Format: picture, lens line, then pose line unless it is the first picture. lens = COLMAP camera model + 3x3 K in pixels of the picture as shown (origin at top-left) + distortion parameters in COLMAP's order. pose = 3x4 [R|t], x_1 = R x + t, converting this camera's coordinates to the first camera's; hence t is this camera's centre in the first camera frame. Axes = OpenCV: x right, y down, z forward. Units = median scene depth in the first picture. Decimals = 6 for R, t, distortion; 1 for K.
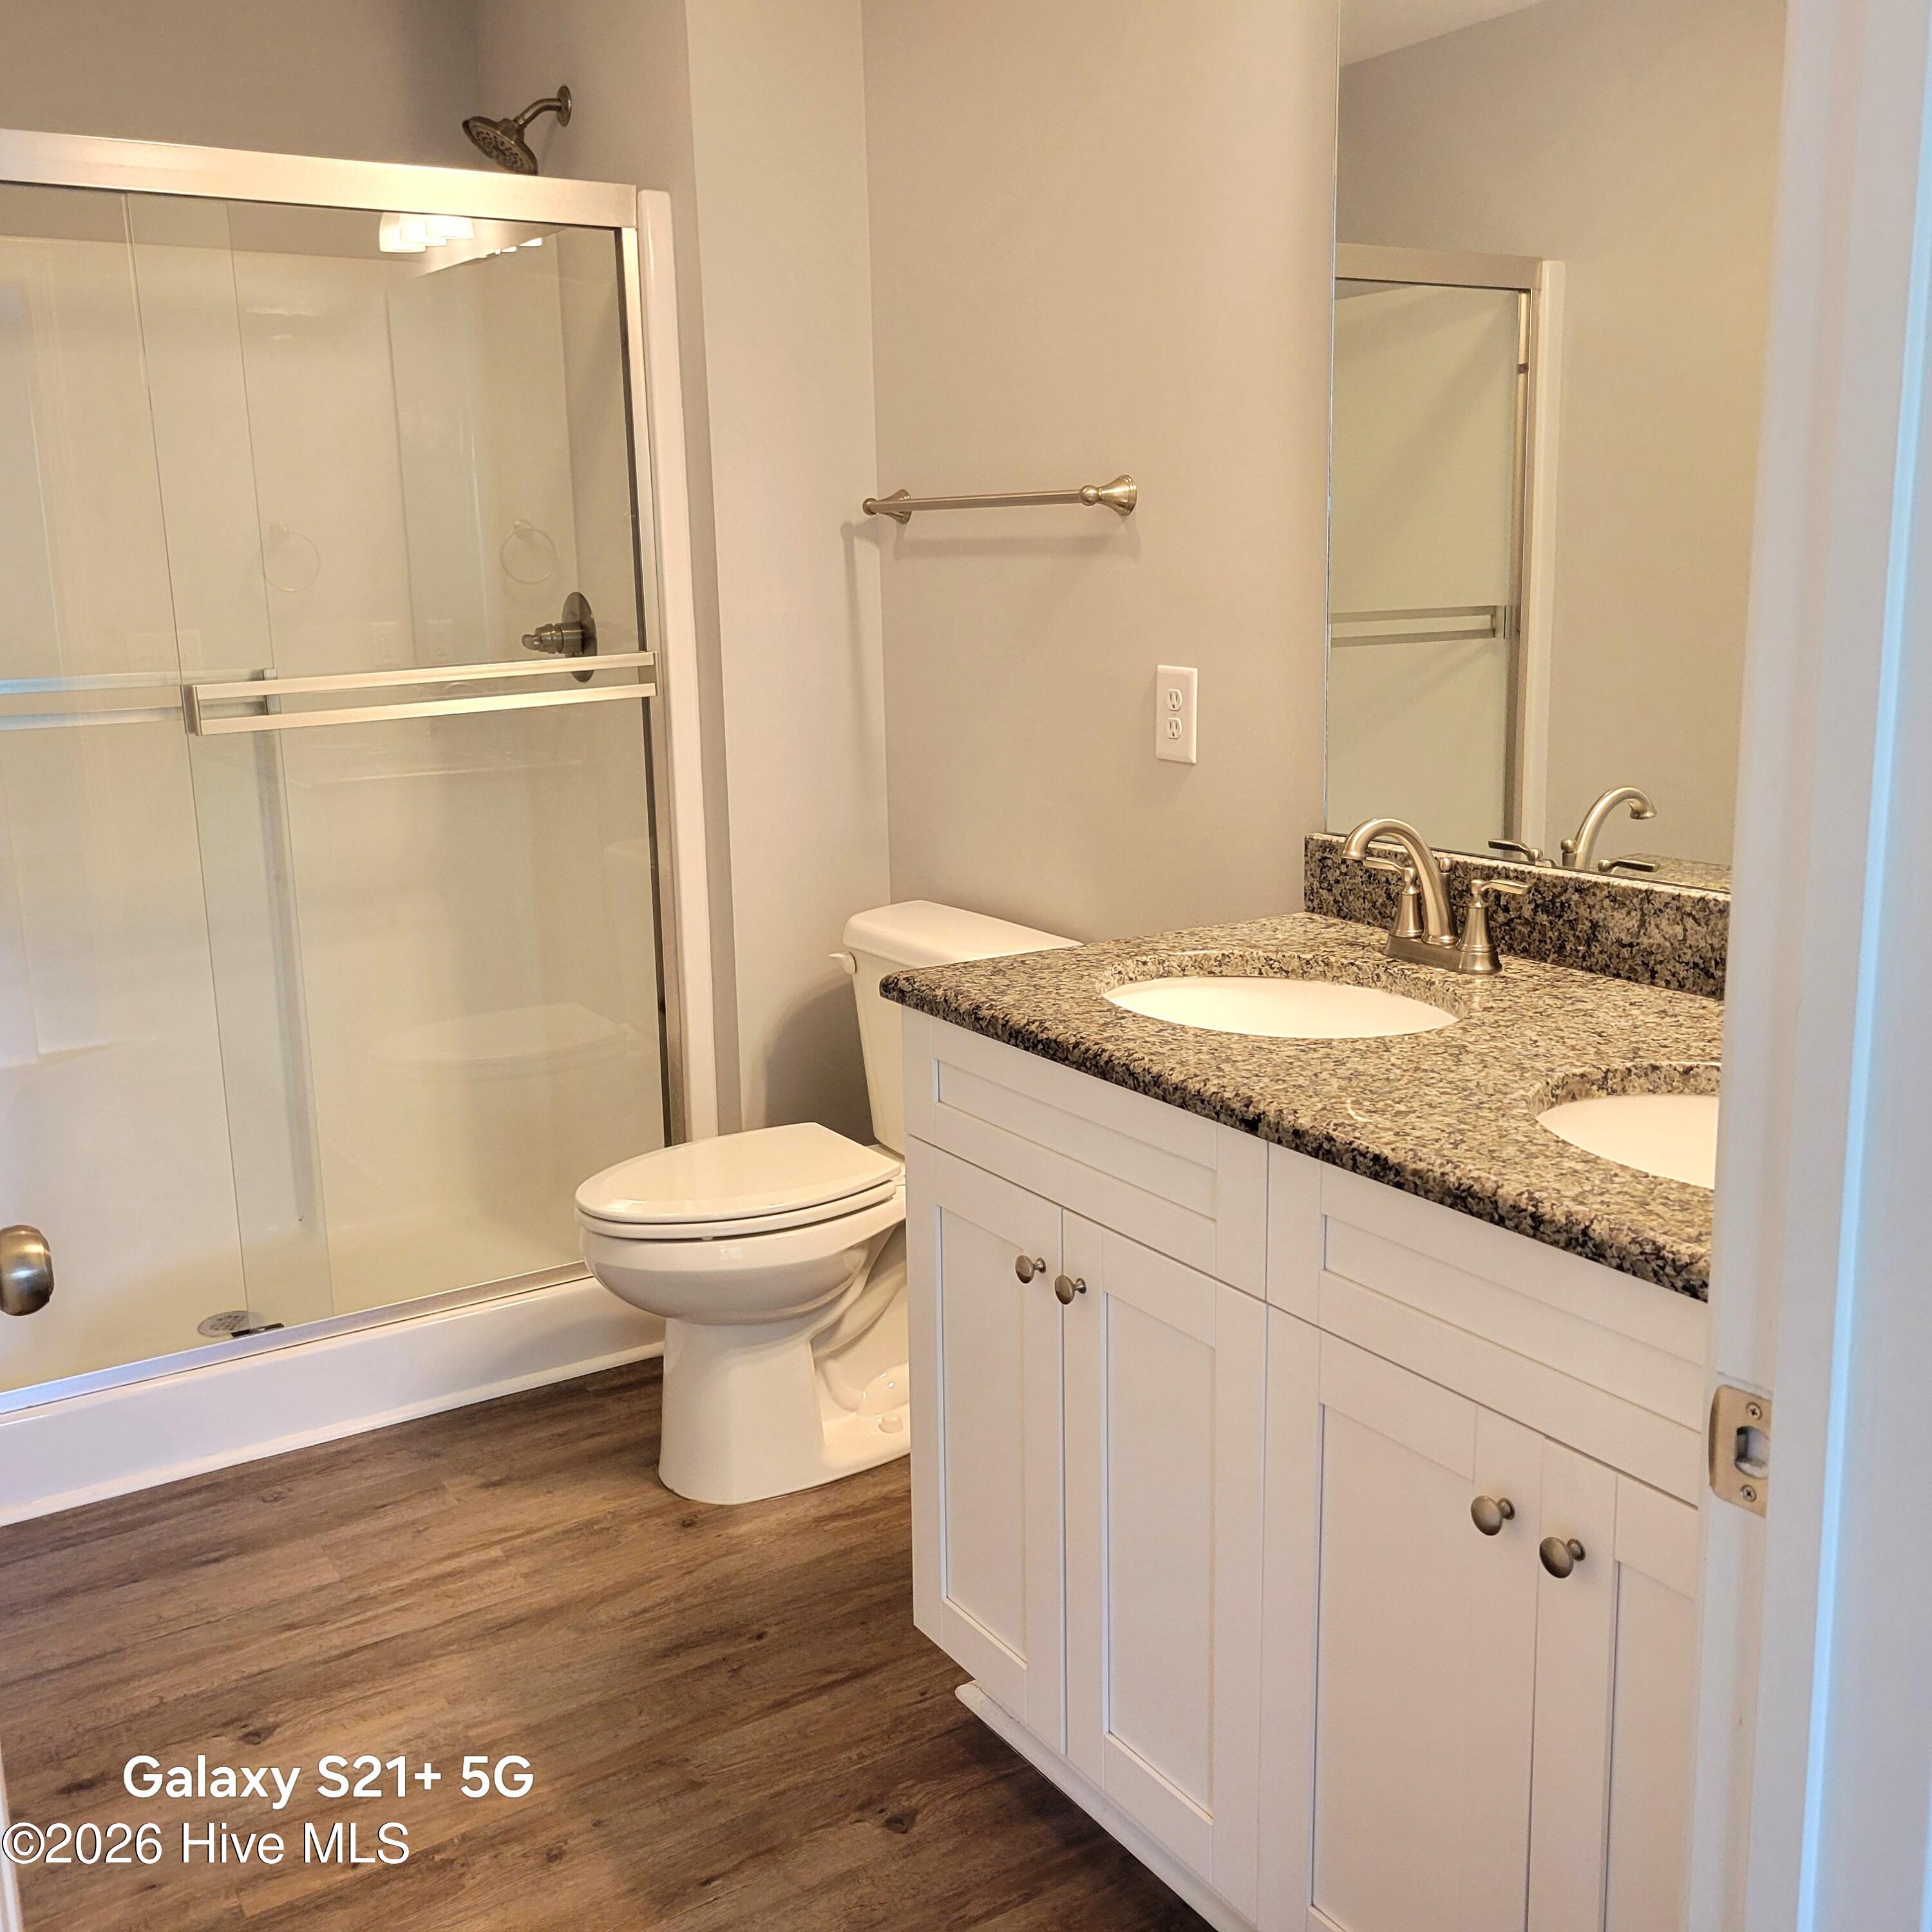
lens RADIAL K [[1939.1, 0, 971.8], [0, 1939.1, 923.7], [0, 0, 1]] dist [0.045125, -0.003795]
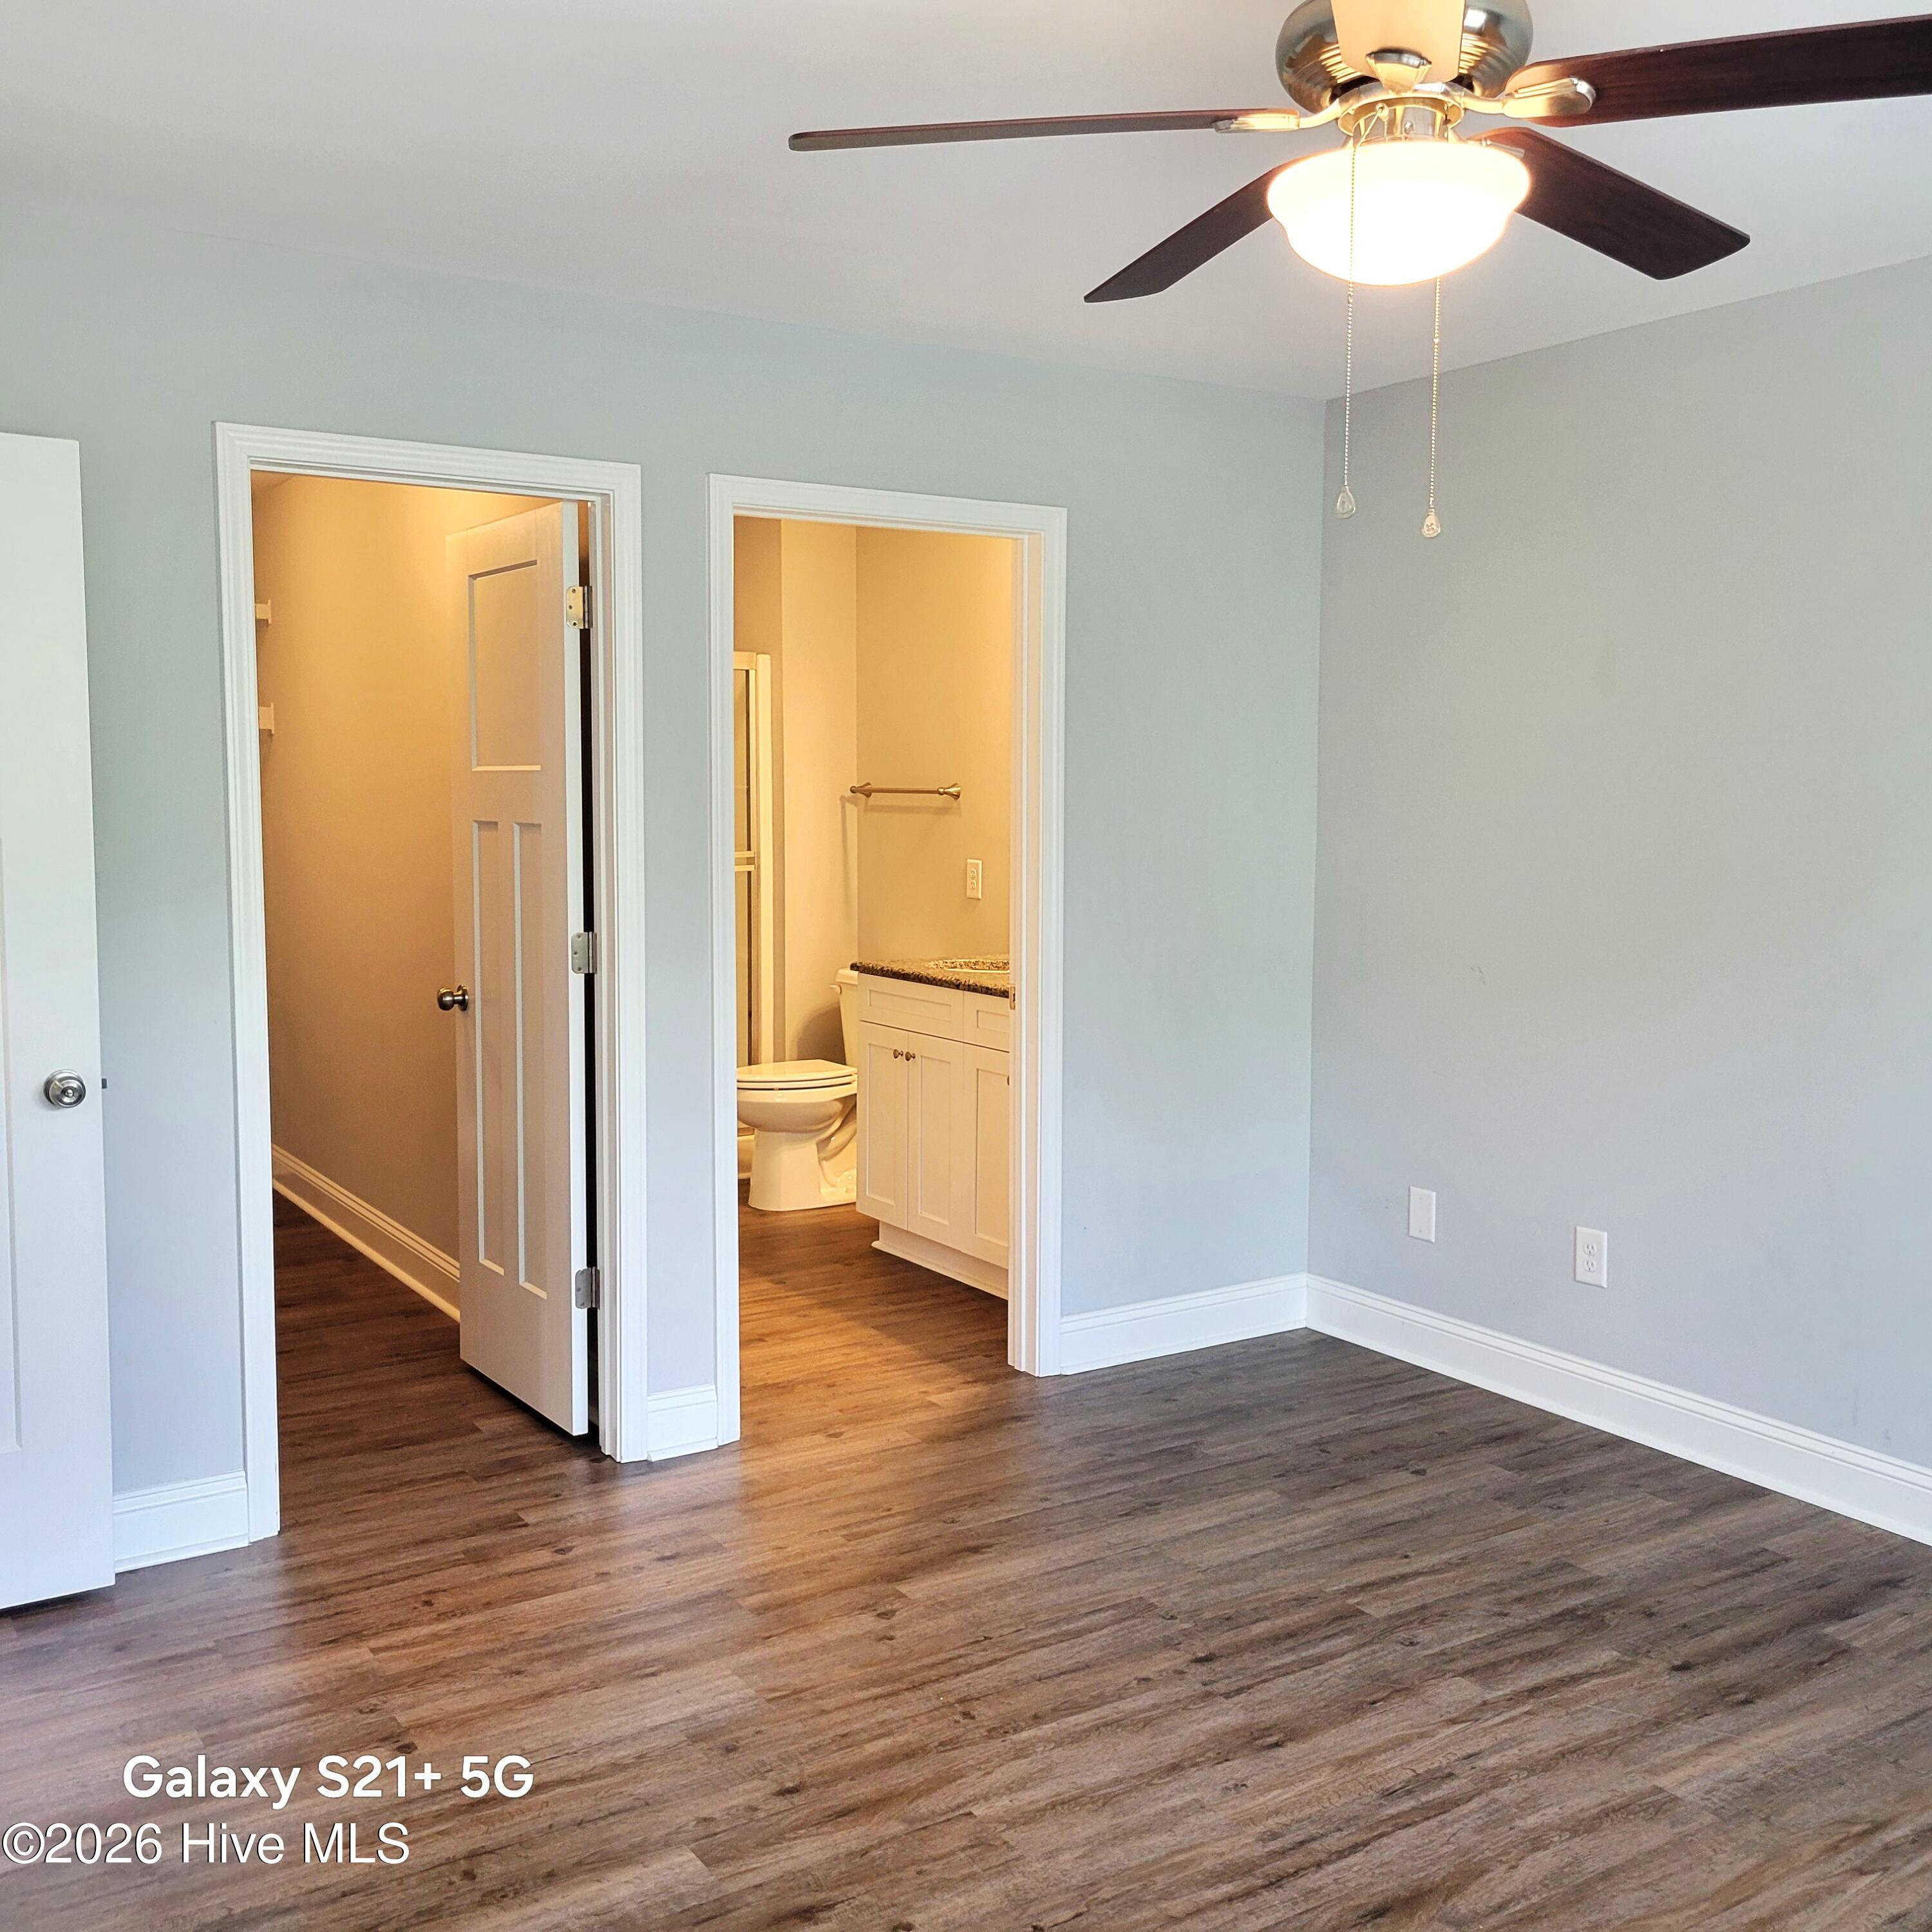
lens RADIAL K [[1910.3, 0, 940.7], [0, 1910.3, 943.0], [0, 0, 1]] dist [0.049243, -0.022694]
pose [[0.999686, 0.024319, -0.005969, 0.094474], [-0.024816, 0.994028, -0.106263, 0.274259], [0.003349, 0.106378, 0.994320, -1.666031]]
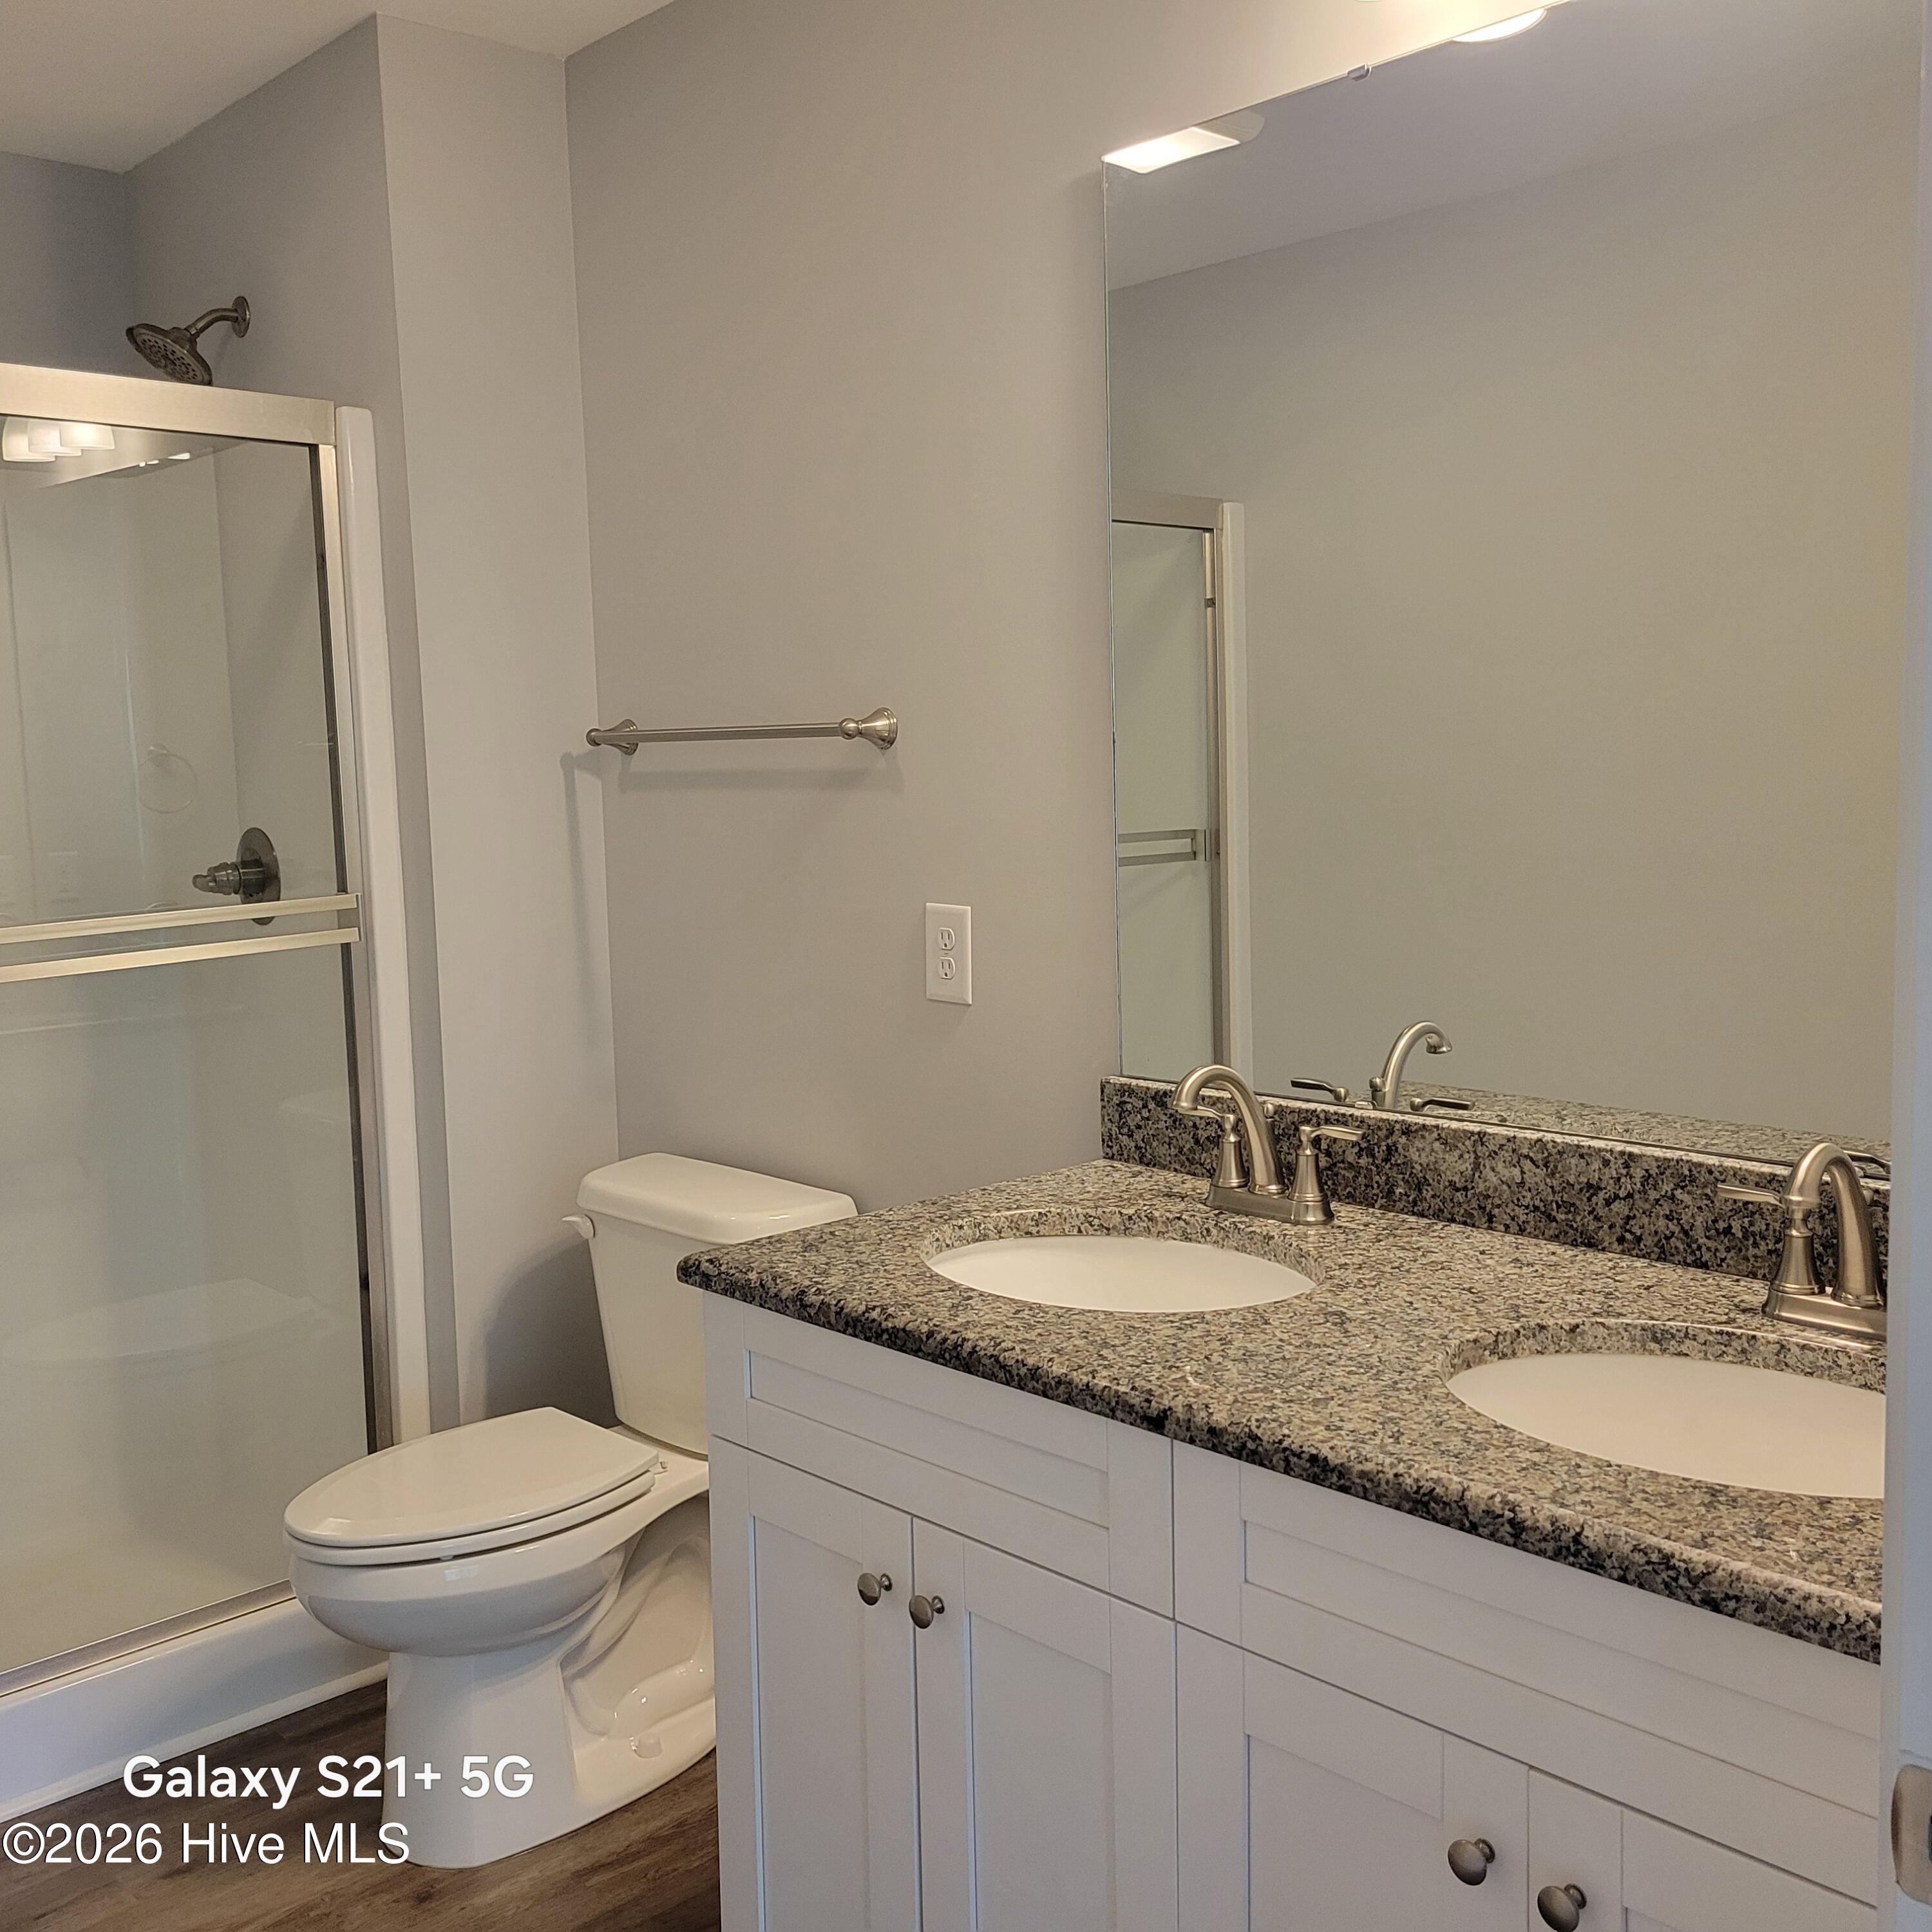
lens RADIAL K [[1910.3, 0, 940.7], [0, 1910.3, 943.0], [0, 0, 1]] dist [0.049243, -0.022694]
pose [[0.980885, -0.023192, 0.193199, -0.096072], [0.041318, 0.995055, -0.090326, -0.033537], [-0.190149, 0.096582, 0.976993, 0.094551]]
